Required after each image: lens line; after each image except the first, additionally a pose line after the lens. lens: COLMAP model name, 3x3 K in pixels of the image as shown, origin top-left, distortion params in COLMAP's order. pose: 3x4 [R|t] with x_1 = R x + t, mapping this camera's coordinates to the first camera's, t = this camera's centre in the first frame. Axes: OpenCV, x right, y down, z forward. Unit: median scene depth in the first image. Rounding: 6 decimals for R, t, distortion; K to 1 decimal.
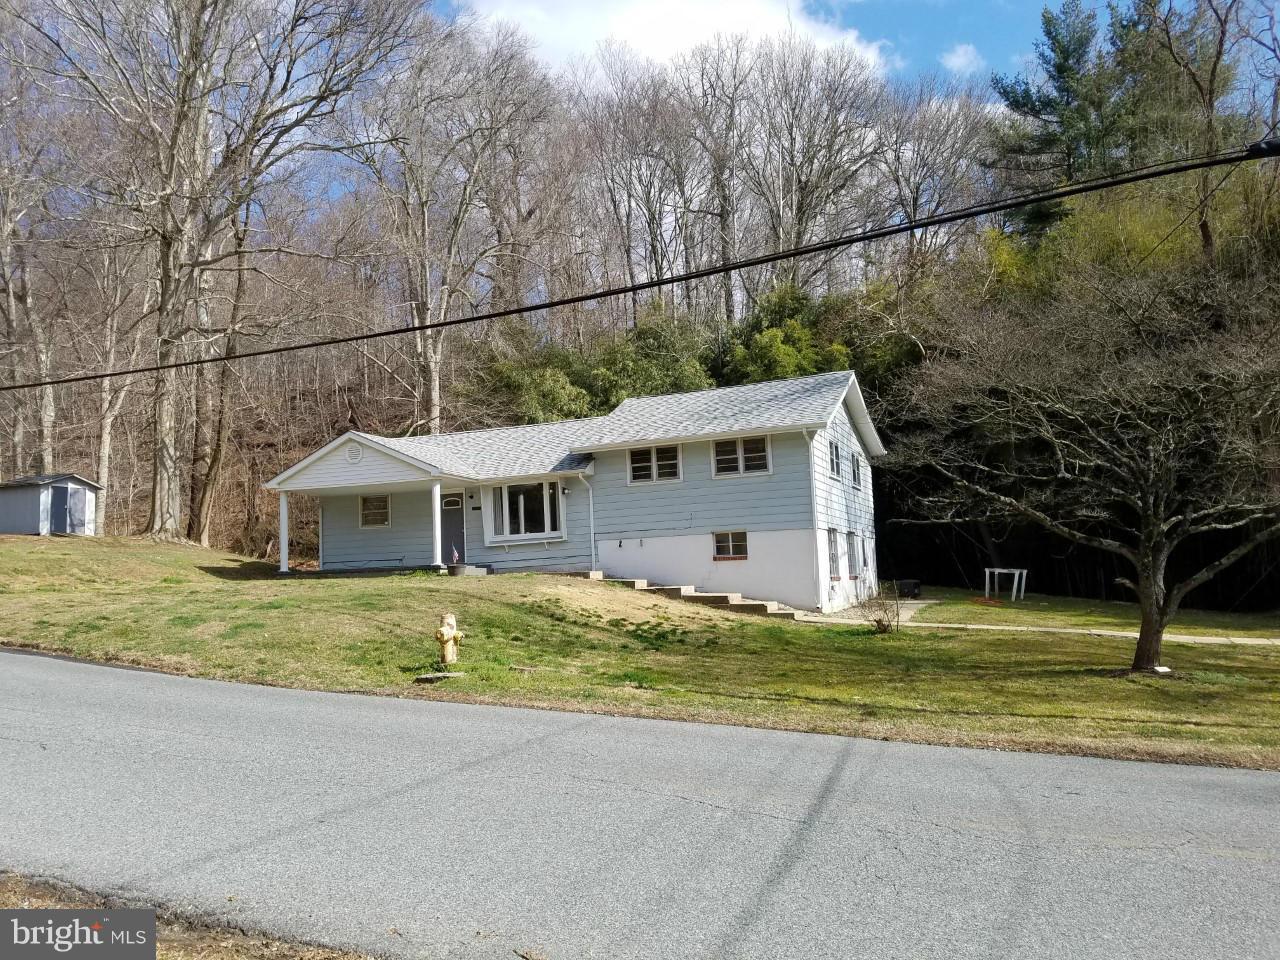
lens RADIAL K [[1018.5, 0, 640.9], [0, 1018.5, 496.1], [0, 0, 1]] dist [0.293685, -0.625615]
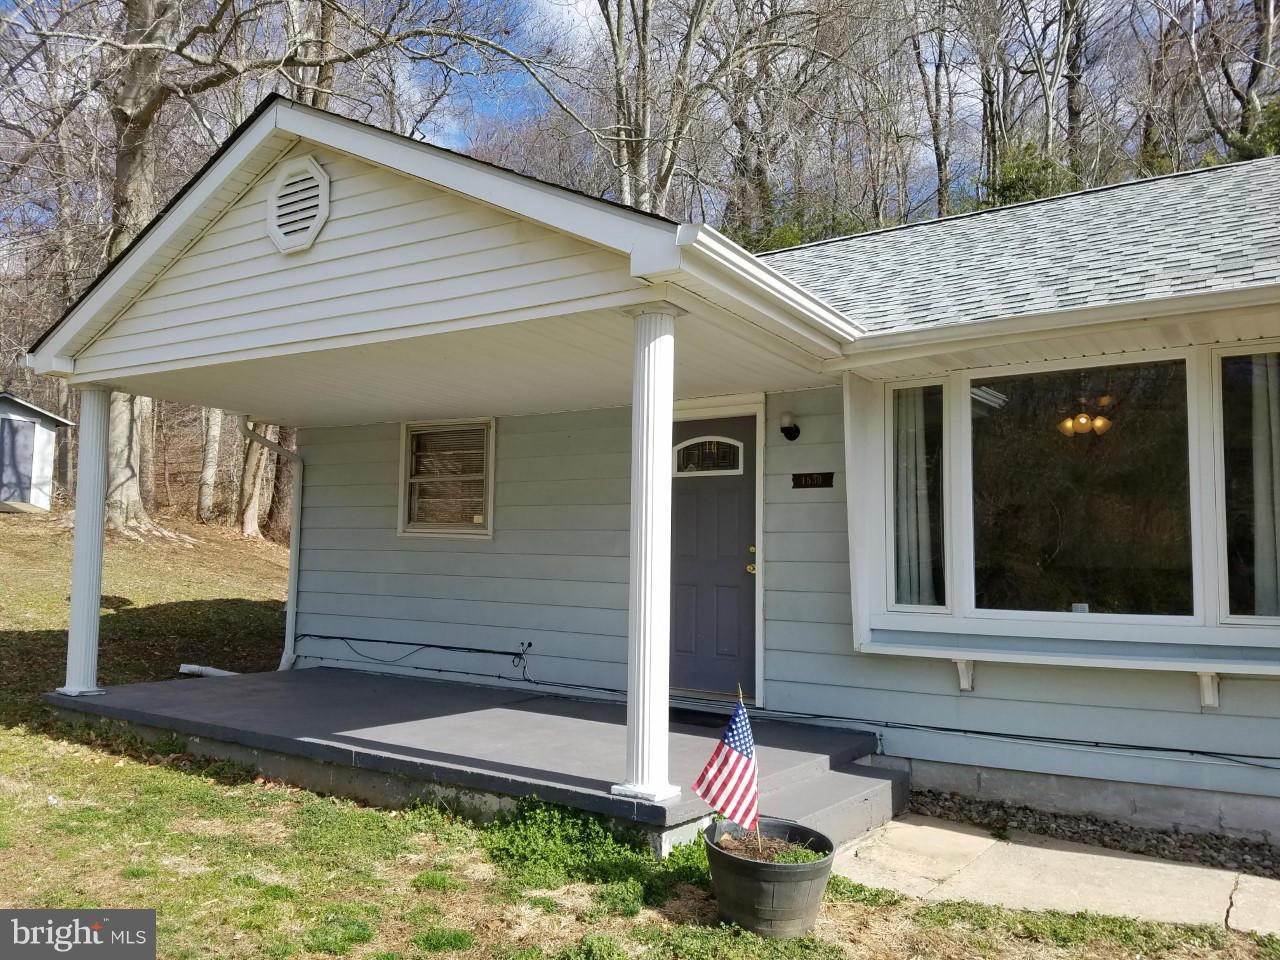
lens RADIAL K [[1018.5, 0, 640.9], [0, 1018.5, 496.1], [0, 0, 1]] dist [0.293685, -0.625615]
pose [[0.979823, 0.041186, -0.195579, -0.157402], [-0.037827, 0.999066, 0.020880, 0.012549], [0.196256, -0.013061, 0.980466, 0.784562]]
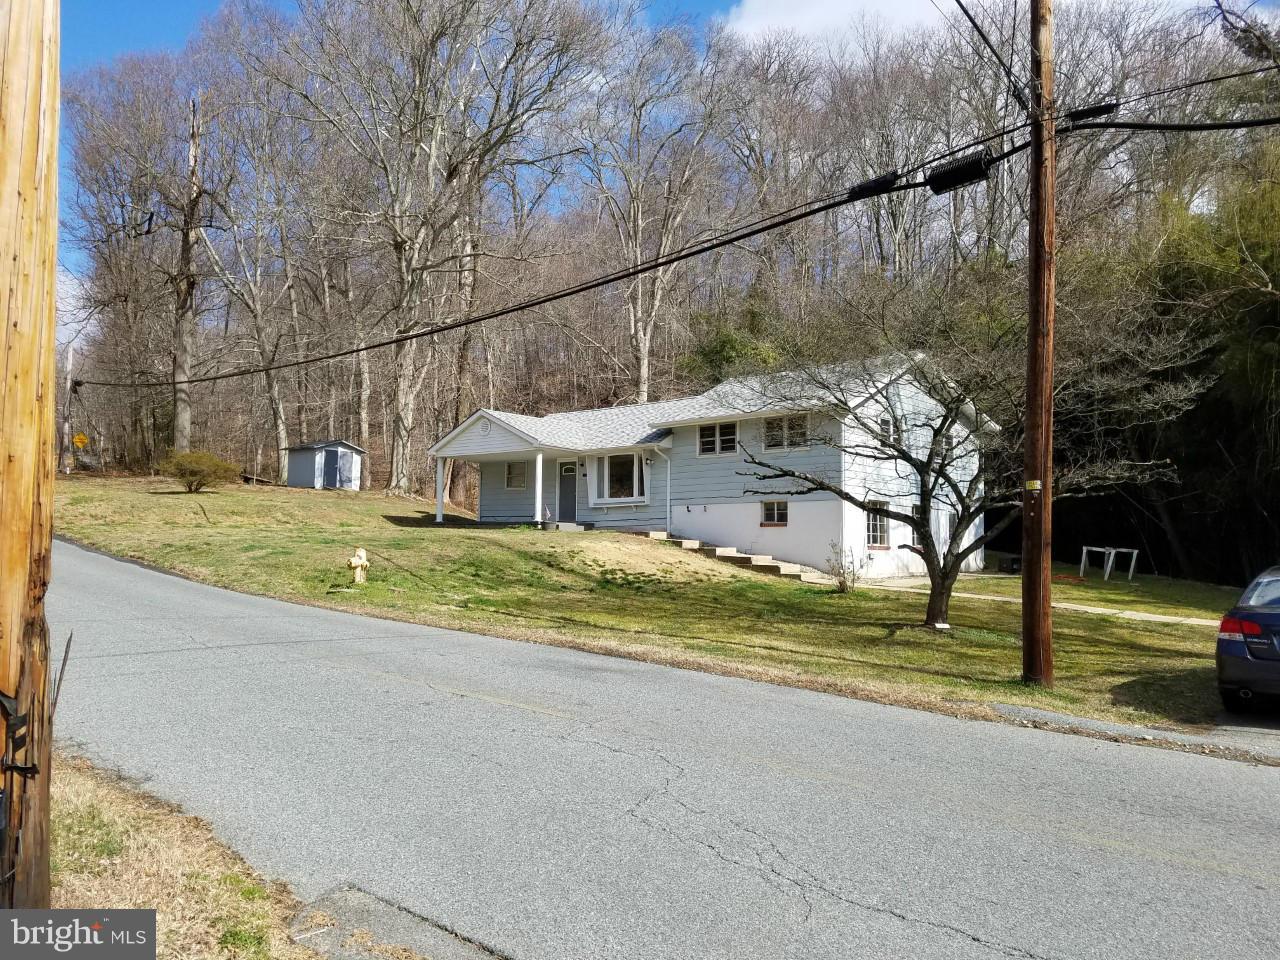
lens RADIAL K [[1018.5, 0, 640.9], [0, 1018.5, 496.1], [0, 0, 1]] dist [0.293685, -0.625615]
pose [[0.949600, 0.028944, -0.312125, 0.273440], [-0.019464, 0.999251, 0.033448, -0.004291], [0.312860, -0.025687, 0.949452, -0.090372]]
